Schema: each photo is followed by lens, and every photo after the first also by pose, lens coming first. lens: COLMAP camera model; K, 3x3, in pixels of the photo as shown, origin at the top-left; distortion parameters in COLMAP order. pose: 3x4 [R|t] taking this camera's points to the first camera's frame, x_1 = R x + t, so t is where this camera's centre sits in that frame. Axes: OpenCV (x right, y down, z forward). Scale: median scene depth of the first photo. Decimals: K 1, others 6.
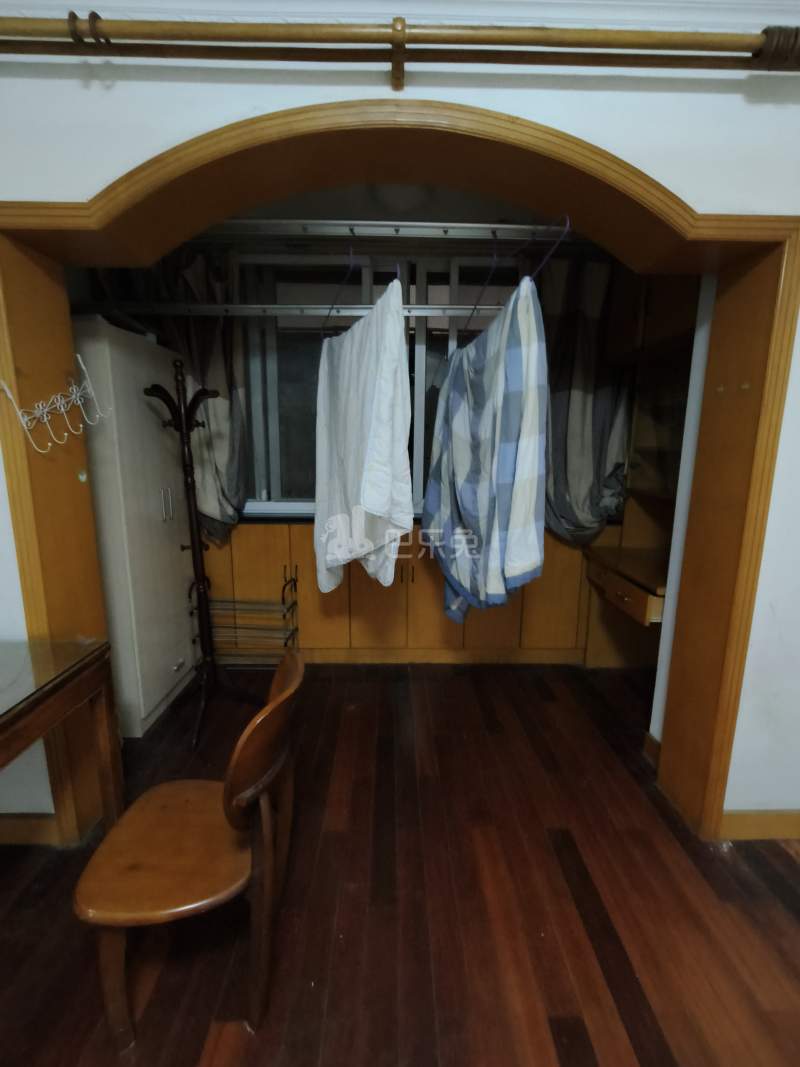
lens RADIAL K [[474.7, 0, 397.9], [0, 474.7, 531.9], [0, 0, 1]] dist [-0.000618, -0.000928]
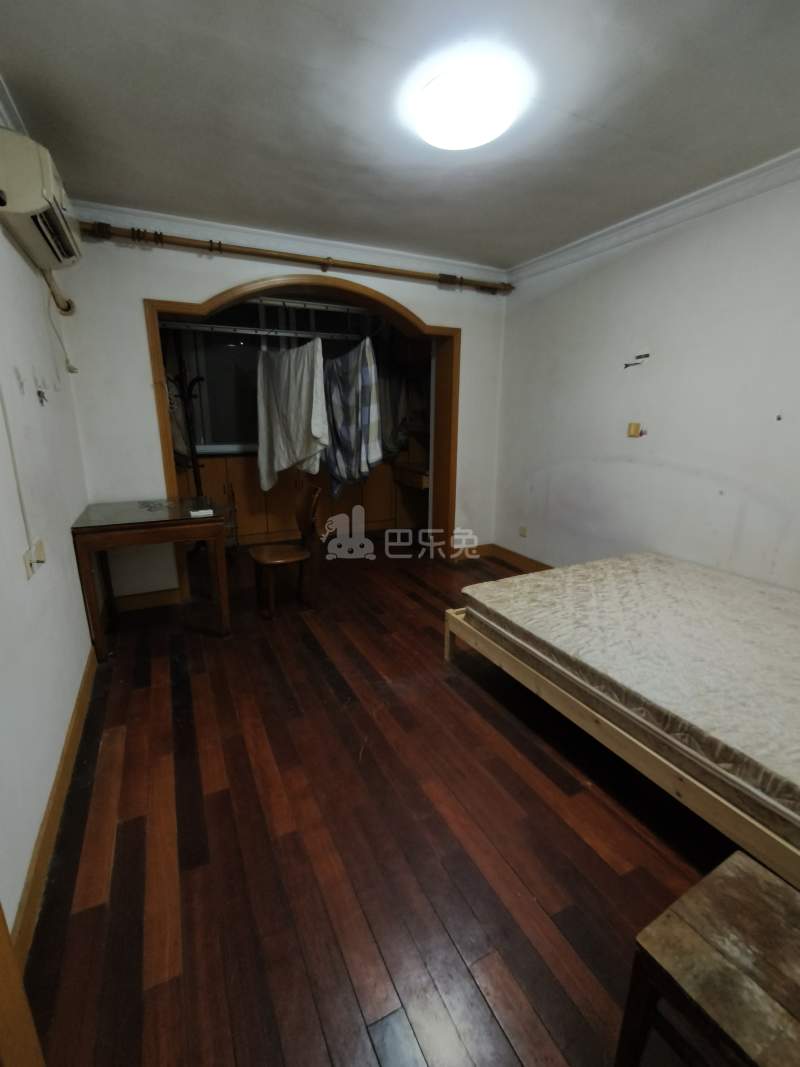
lens RADIAL K [[474.7, 0, 397.9], [0, 474.7, 531.9], [0, 0, 1]] dist [-0.000618, -0.000928]
pose [[0.904423, -0.109442, 0.412361, -0.596750], [0.080072, 0.992906, 0.087900, 0.213382], [-0.419056, -0.046480, 0.906770, -1.118718]]
